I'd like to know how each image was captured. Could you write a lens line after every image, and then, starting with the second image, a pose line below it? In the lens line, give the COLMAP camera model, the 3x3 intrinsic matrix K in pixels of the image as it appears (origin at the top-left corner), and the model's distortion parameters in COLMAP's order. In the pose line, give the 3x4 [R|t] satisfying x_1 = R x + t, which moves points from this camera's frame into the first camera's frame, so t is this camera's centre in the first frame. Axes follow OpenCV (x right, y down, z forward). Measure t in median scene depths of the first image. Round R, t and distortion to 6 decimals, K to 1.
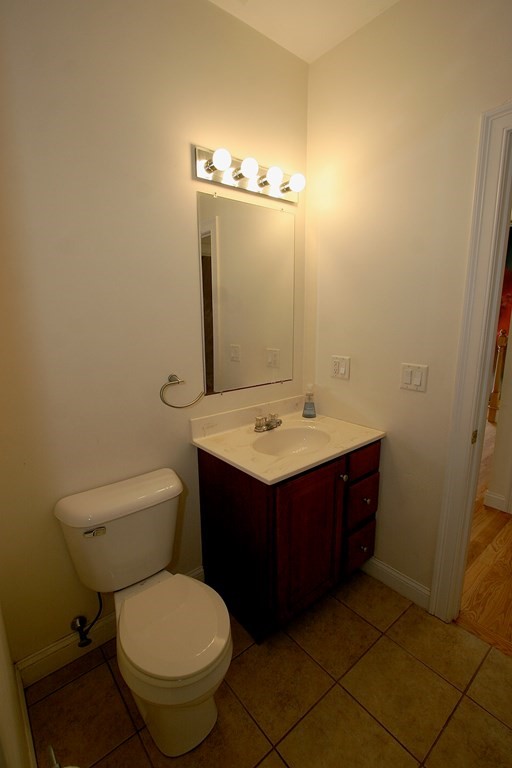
lens RADIAL K [[351.8, 0, 255.7], [0, 351.8, 379.9], [0, 0, 1]] dist [-0.019662, 0.001456]
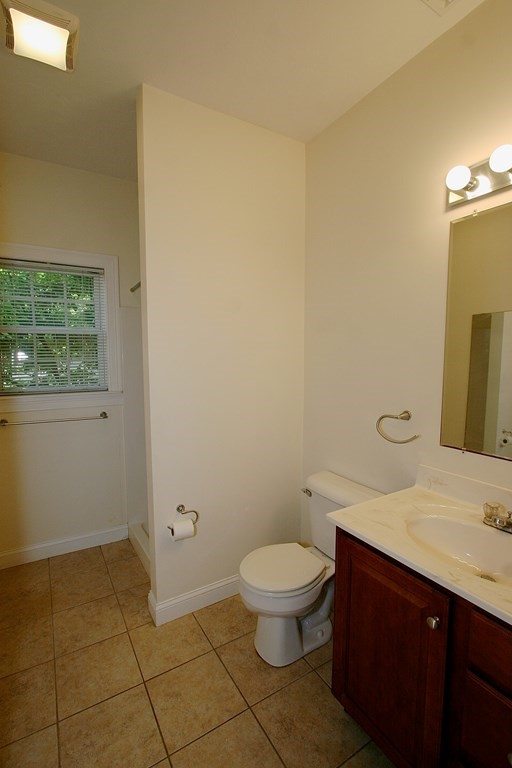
lens RADIAL K [[351.8, 0, 254.8], [0, 351.8, 383.4], [0, 0, 1]] dist [-0.019662, 0.001456]
pose [[-0.145905, 0.087523, -0.985419, 0.884659], [-0.191493, 0.974742, 0.114928, -0.135578], [0.970589, 0.205469, -0.125460, 0.728009]]
